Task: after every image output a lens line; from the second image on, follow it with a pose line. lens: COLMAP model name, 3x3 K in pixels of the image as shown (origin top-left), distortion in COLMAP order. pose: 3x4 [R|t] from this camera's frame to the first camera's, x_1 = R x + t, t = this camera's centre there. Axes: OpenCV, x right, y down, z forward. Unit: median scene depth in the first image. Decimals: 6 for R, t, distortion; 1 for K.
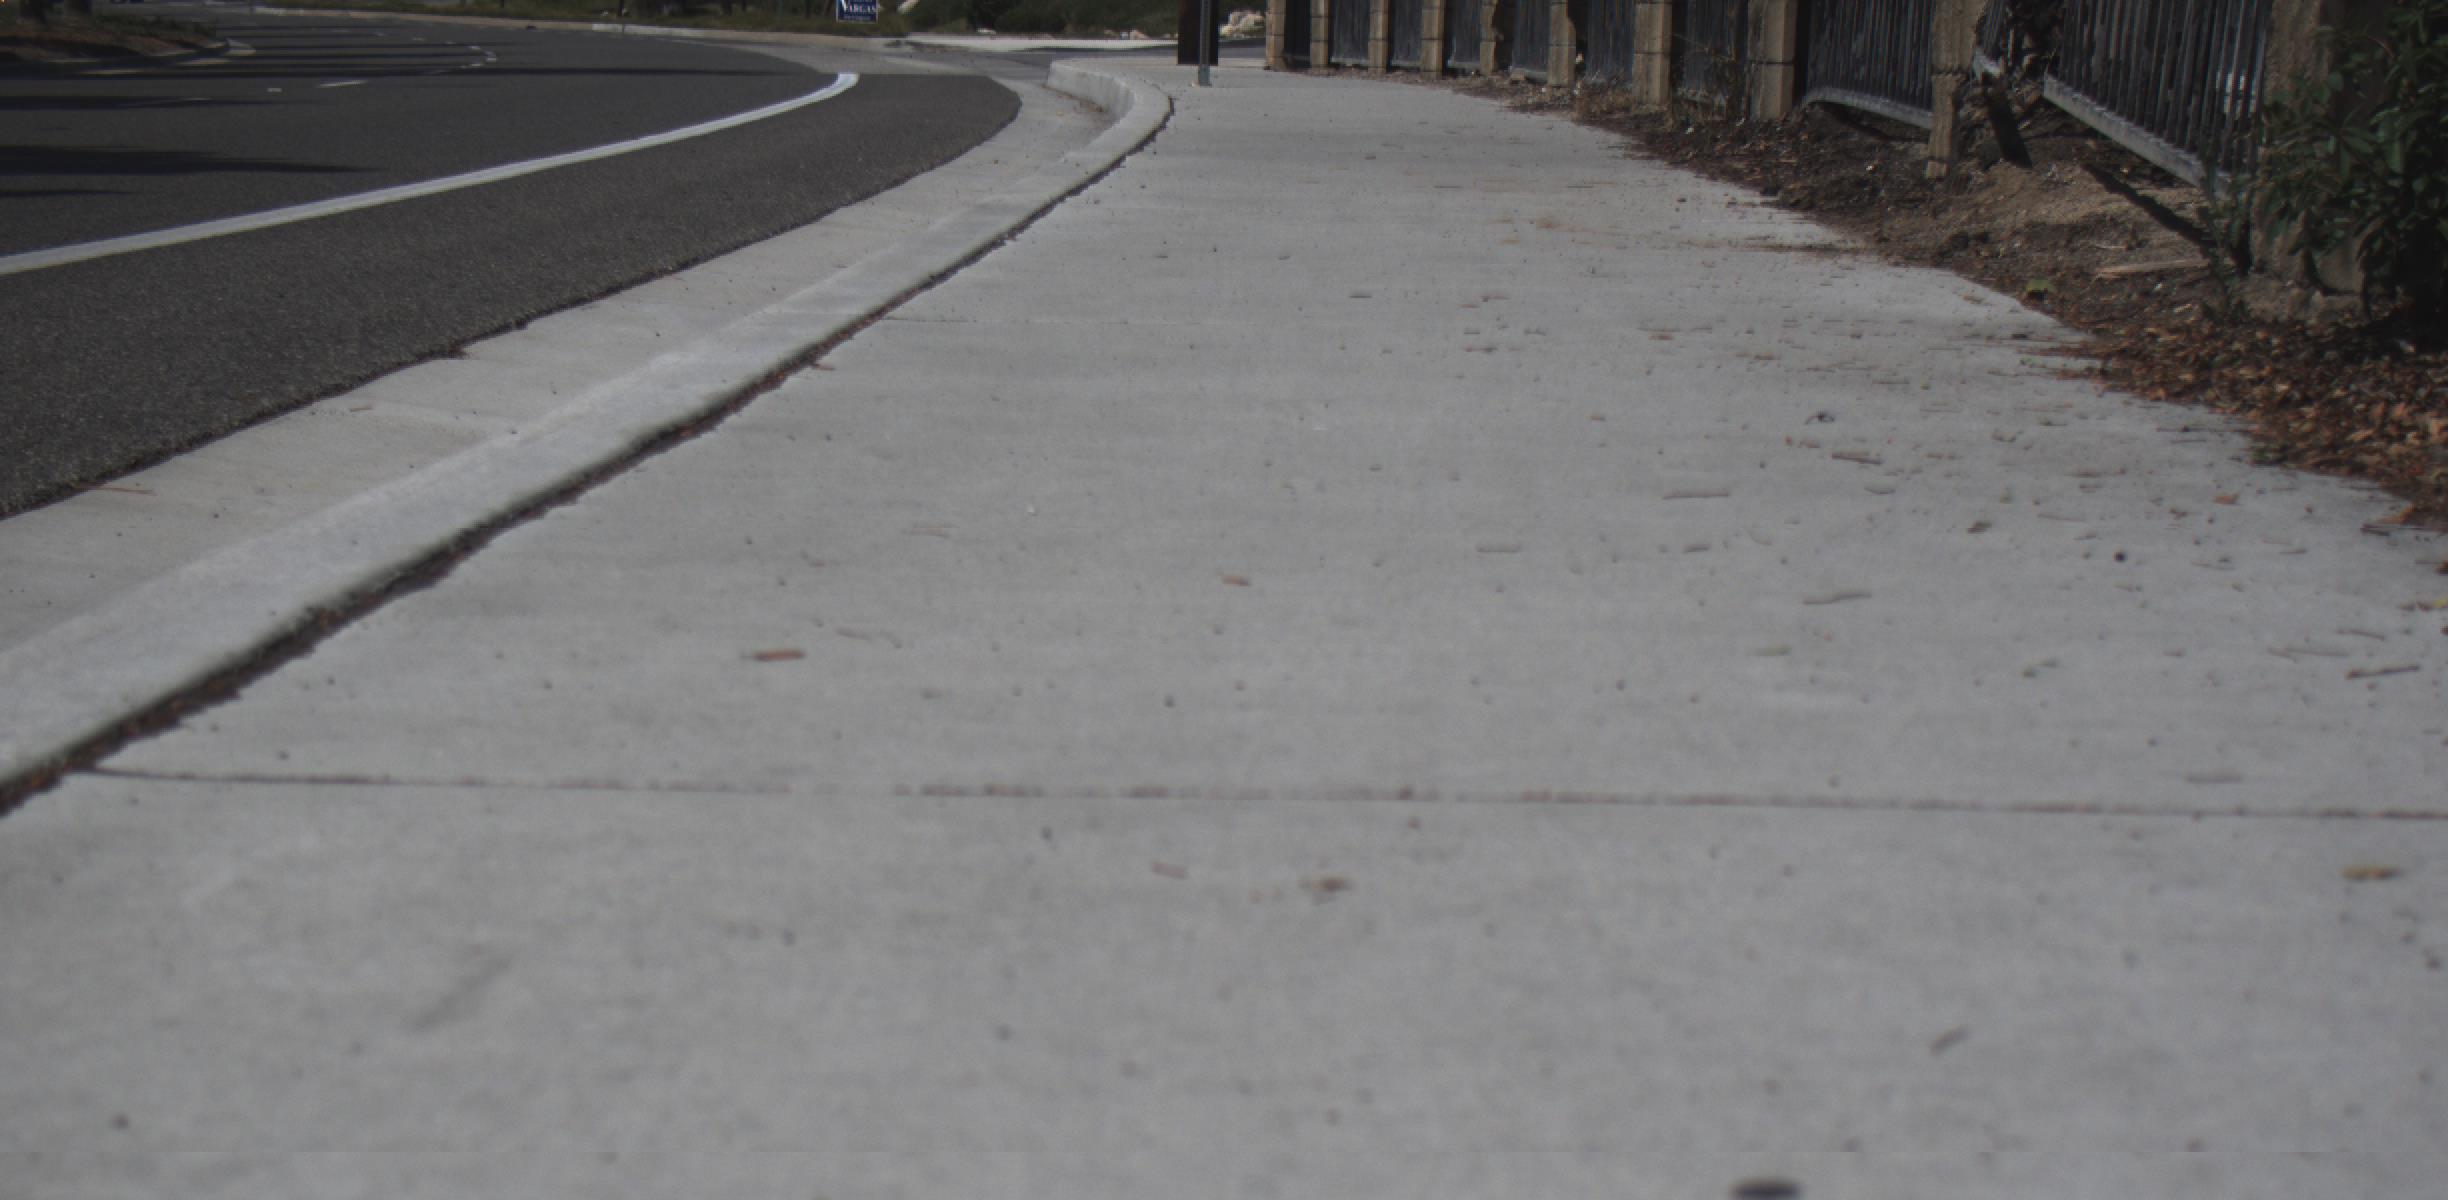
lens RADIAL K [[3623.7, 0, 1224.0], [0, 3623.7, 600.0], [0, 0, 1]] dist [-0.165174, 0.611445]
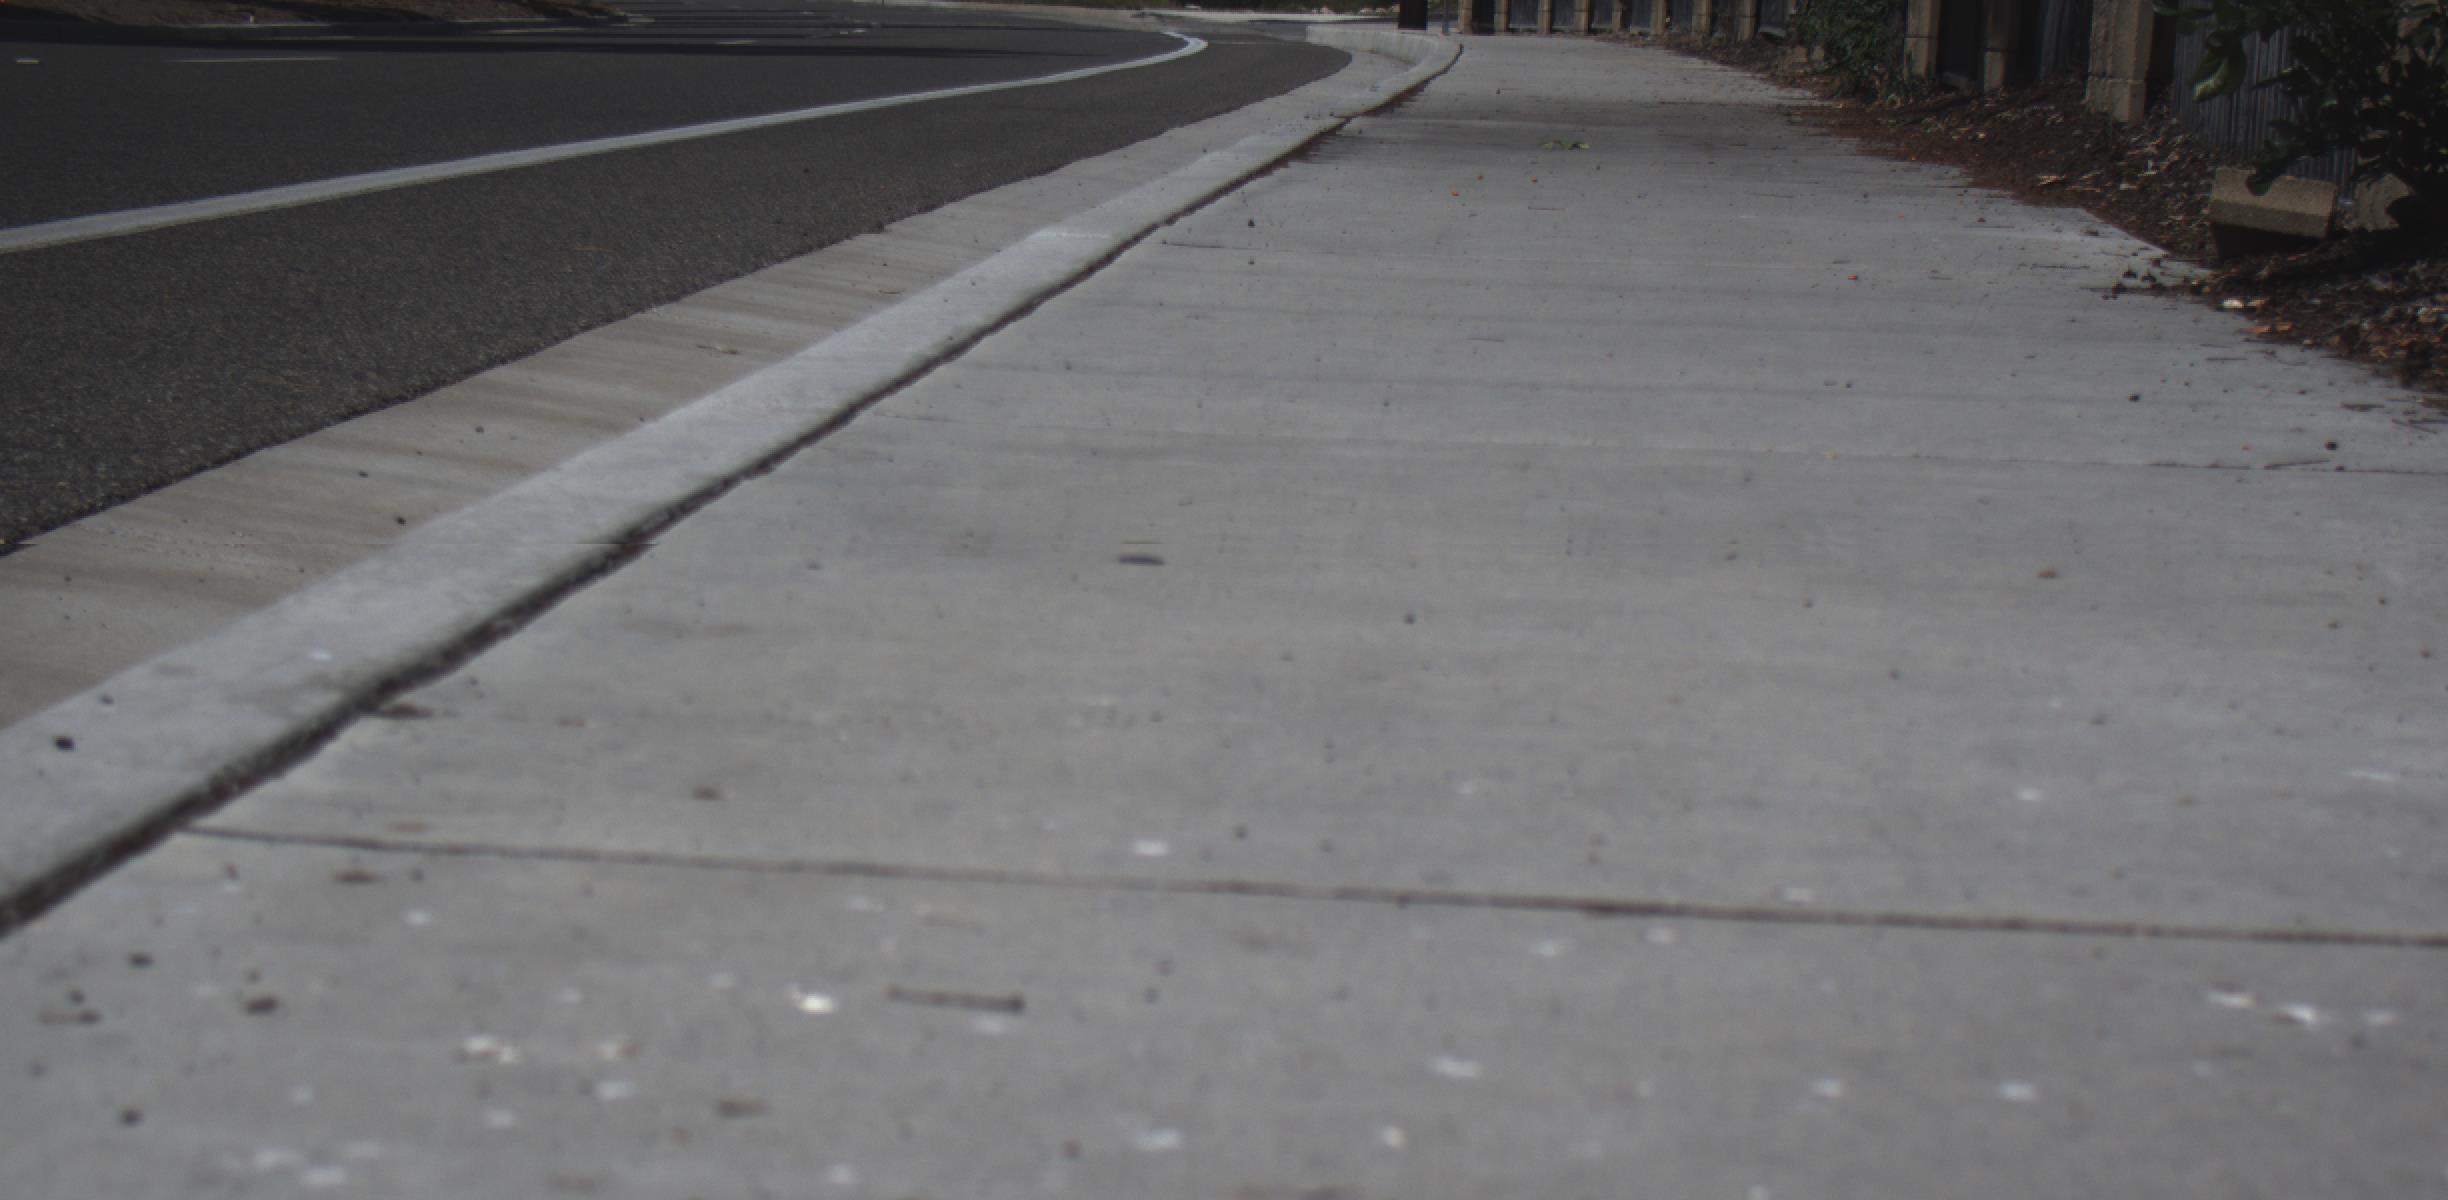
lens RADIAL K [[3623.7, 0, 1224.0], [0, 3623.7, 600.0], [0, 0, 1]] dist [-0.165174, 0.611445]
pose [[0.999269, 0.016925, -0.034286, -0.078539], [-0.016756, 0.999846, 0.005207, 0.188794], [0.034369, -0.004629, 0.999398, -1.134388]]
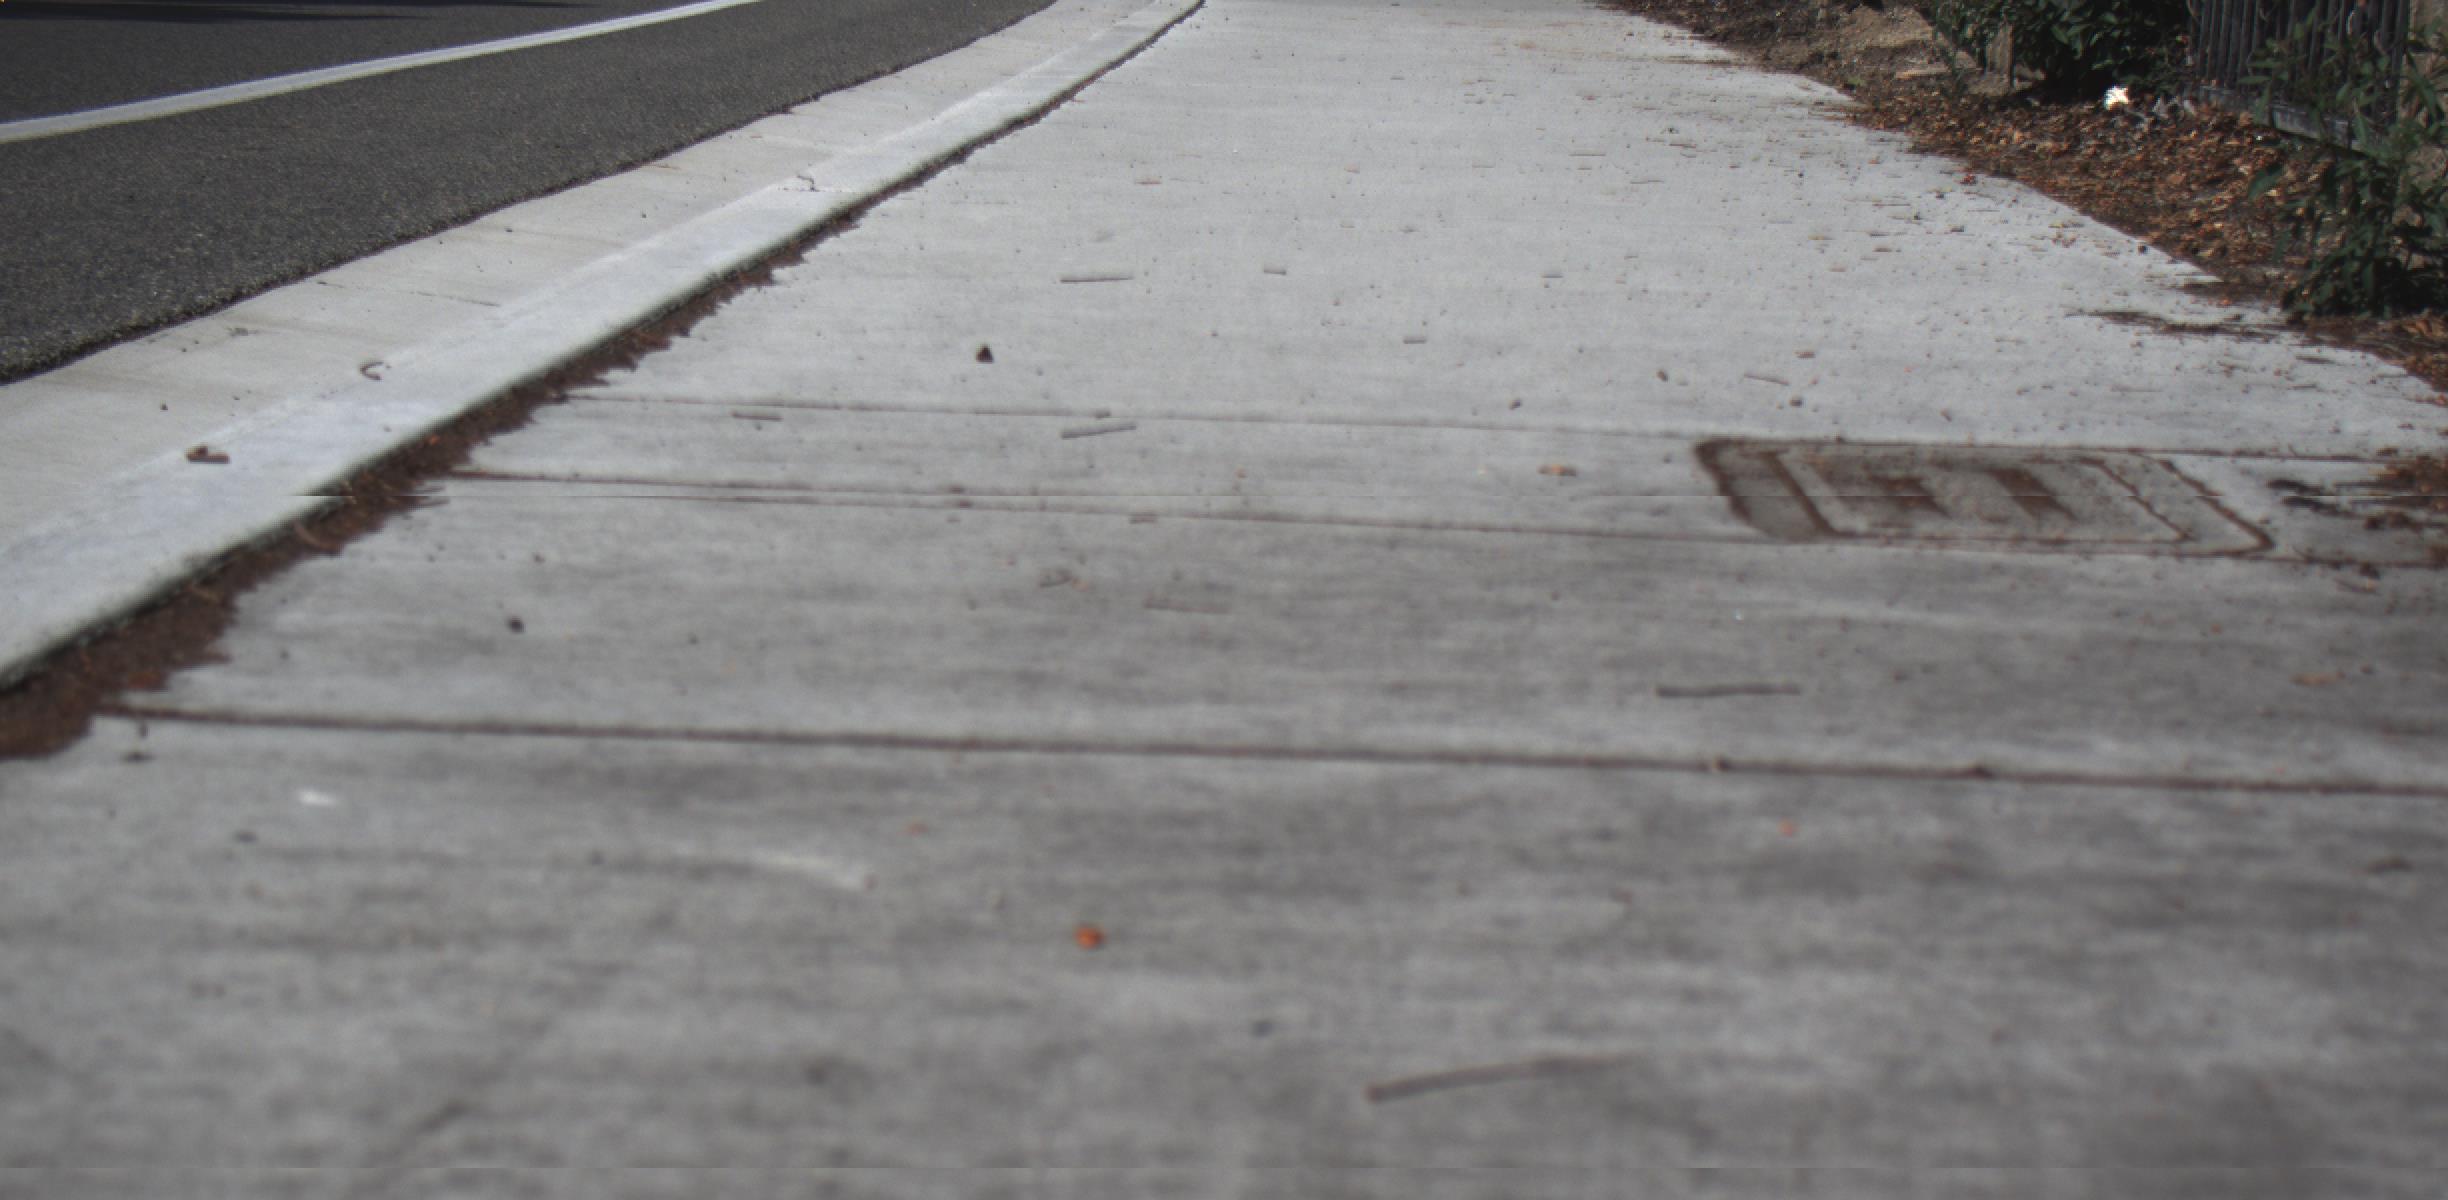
lens RADIAL K [[3623.7, 0, 1224.0], [0, 3623.7, 600.0], [0, 0, 1]] dist [-0.165174, 0.611445]
pose [[0.999919, 0.012743, 0.000194, -0.014542], [-0.012742, 0.999344, 0.033904, 0.037923], [0.000238, -0.033903, 0.999425, -0.234227]]
